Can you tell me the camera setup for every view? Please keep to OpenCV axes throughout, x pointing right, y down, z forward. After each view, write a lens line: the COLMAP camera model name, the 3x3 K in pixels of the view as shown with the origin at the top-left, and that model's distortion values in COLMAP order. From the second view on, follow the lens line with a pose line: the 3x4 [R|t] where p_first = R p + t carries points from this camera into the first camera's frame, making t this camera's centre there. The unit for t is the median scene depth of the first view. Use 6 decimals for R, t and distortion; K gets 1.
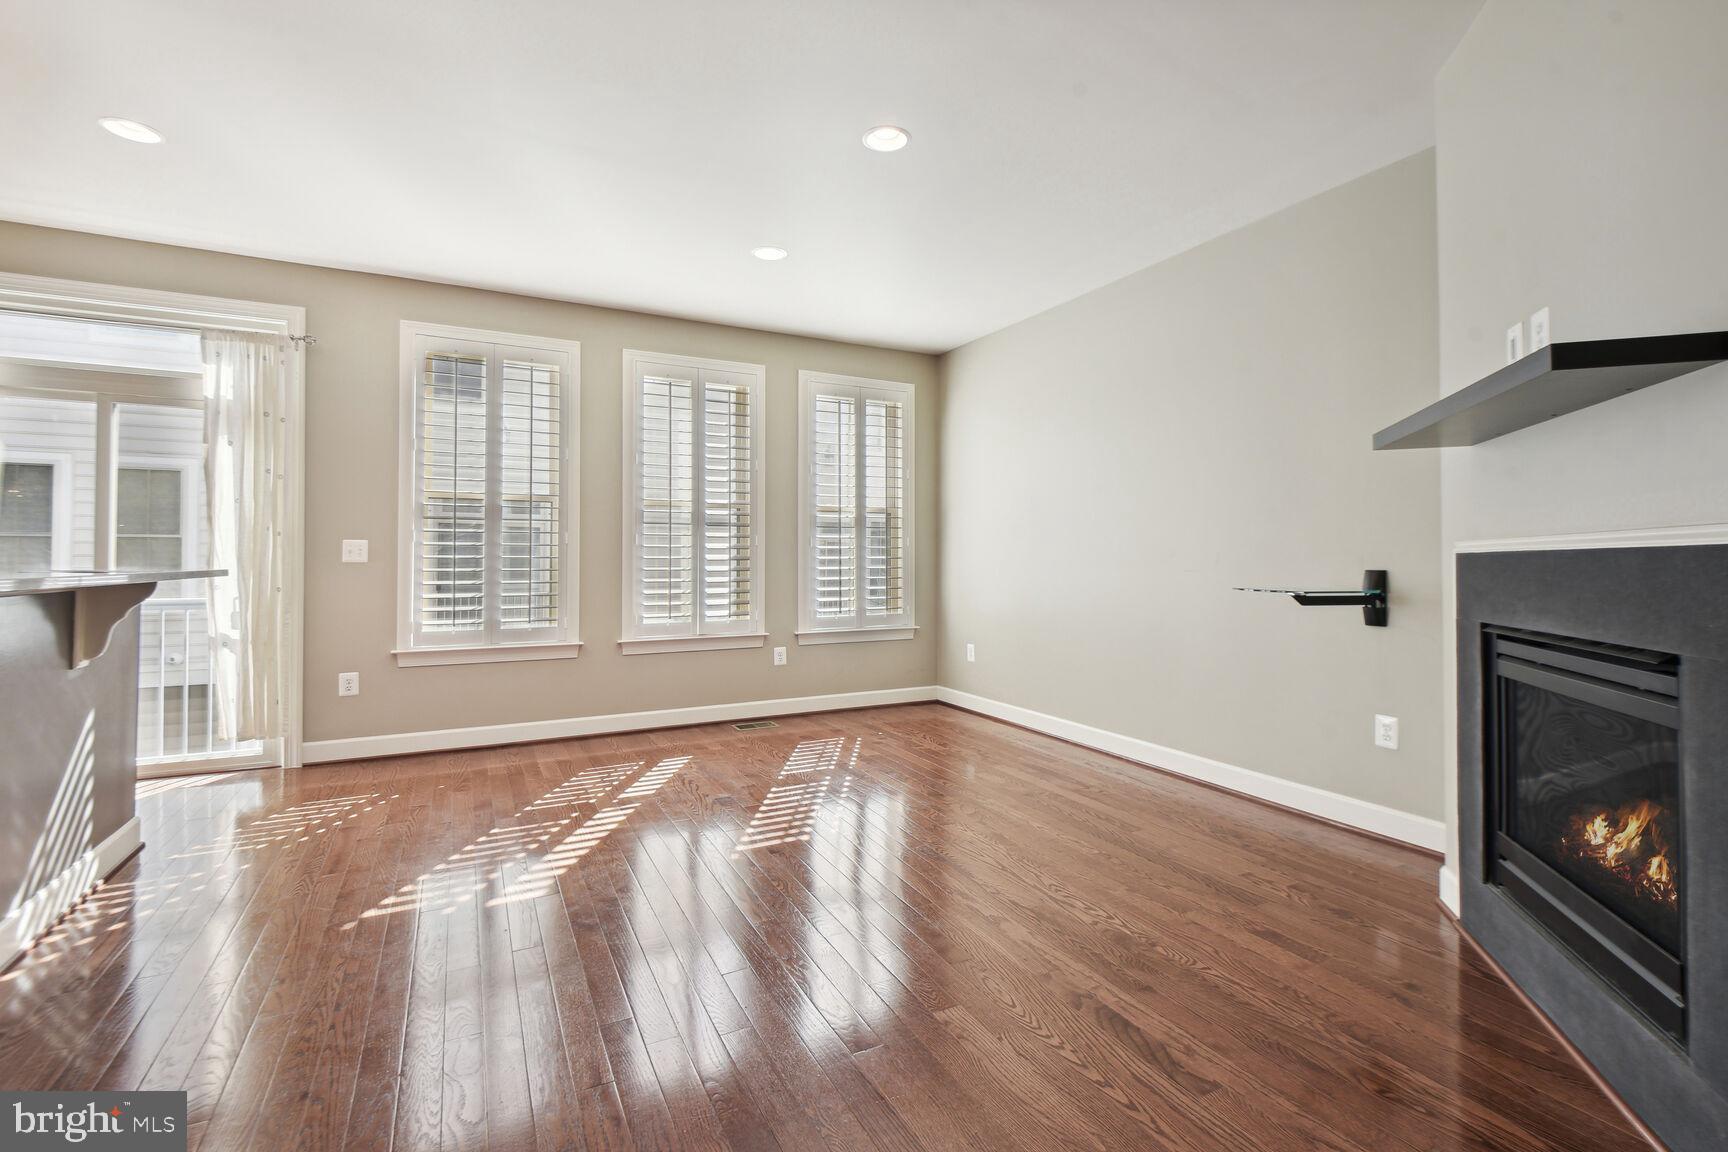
lens RADIAL K [[791.4, 0, 887.8], [0, 791.4, 567.4], [0, 0, 1]] dist [0.008361, -0.000685]
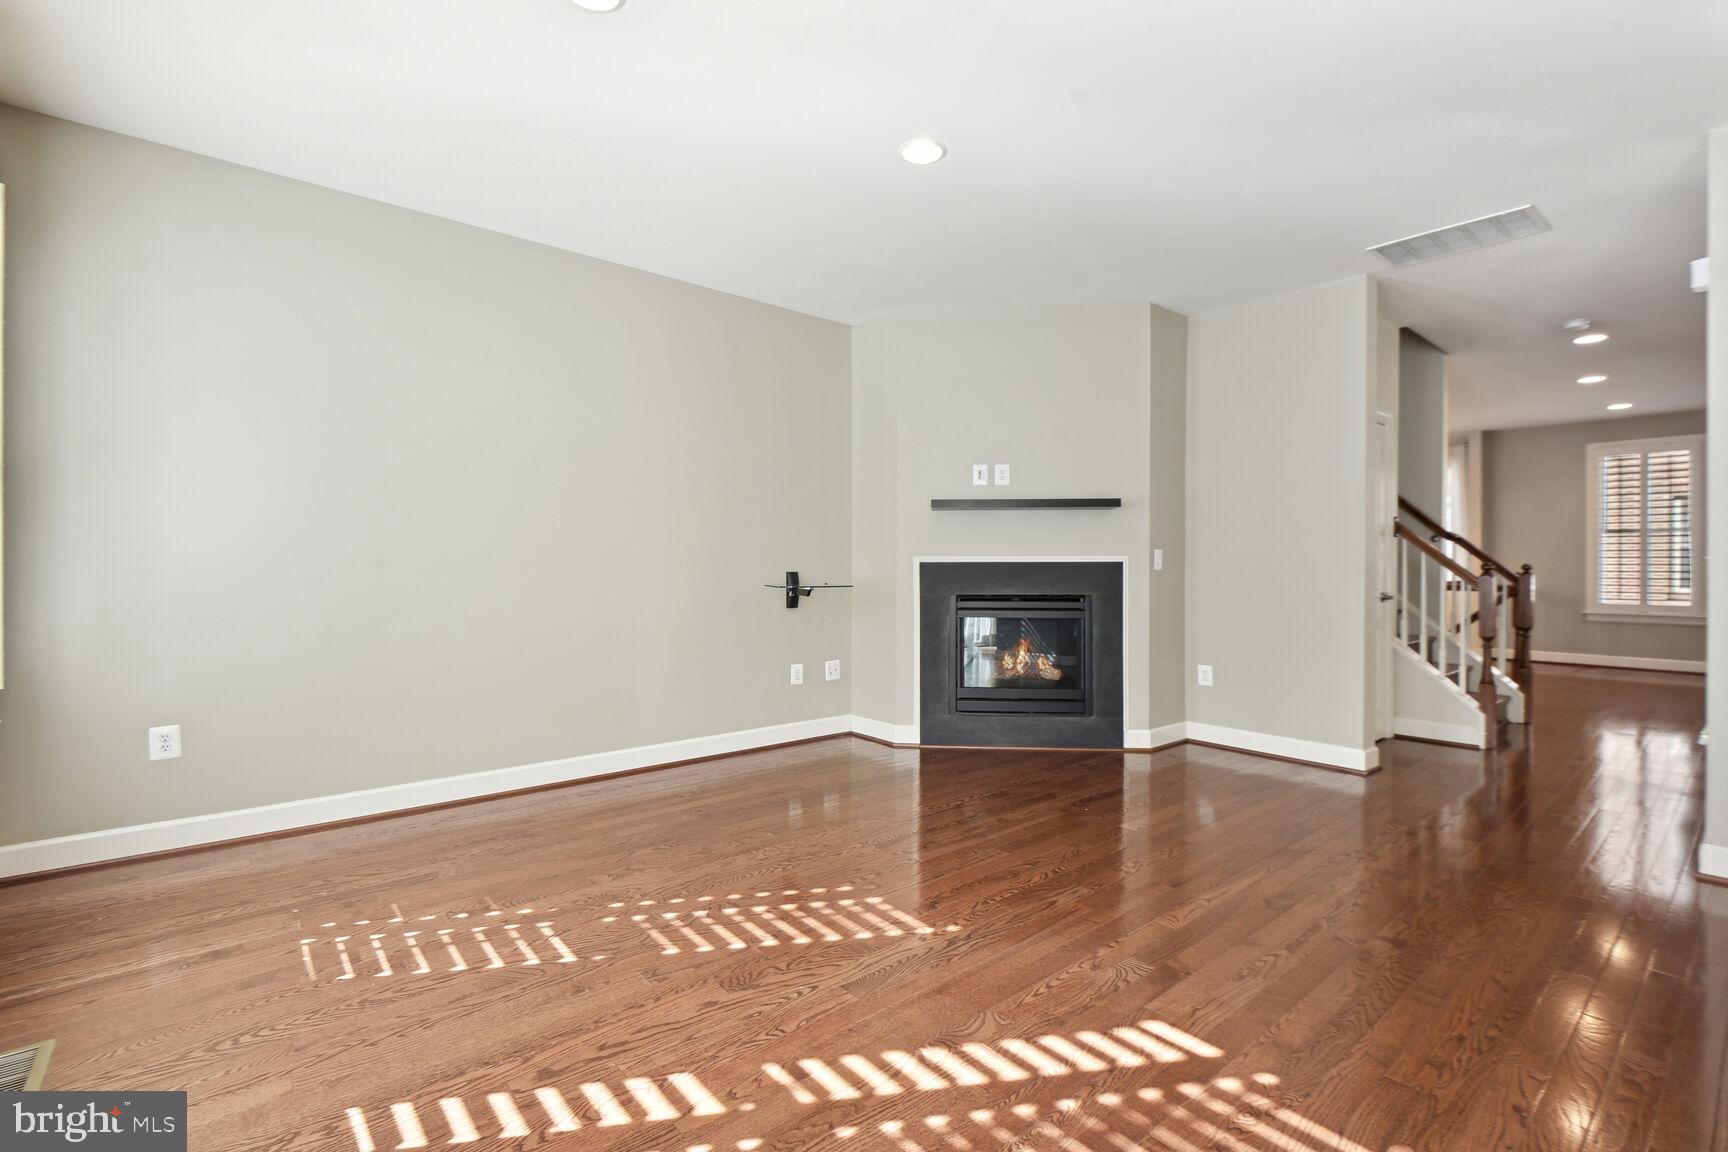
lens RADIAL K [[775.2, 0, 879.3], [0, 775.2, 572.6], [0, 0, 1]] dist [0.002978, -0.000669]
pose [[-0.210105, -0.012872, 0.977594, -0.893443], [0.009458, 0.999840, 0.015198, -0.015848], [-0.977633, 0.012439, -0.209950, 1.154188]]
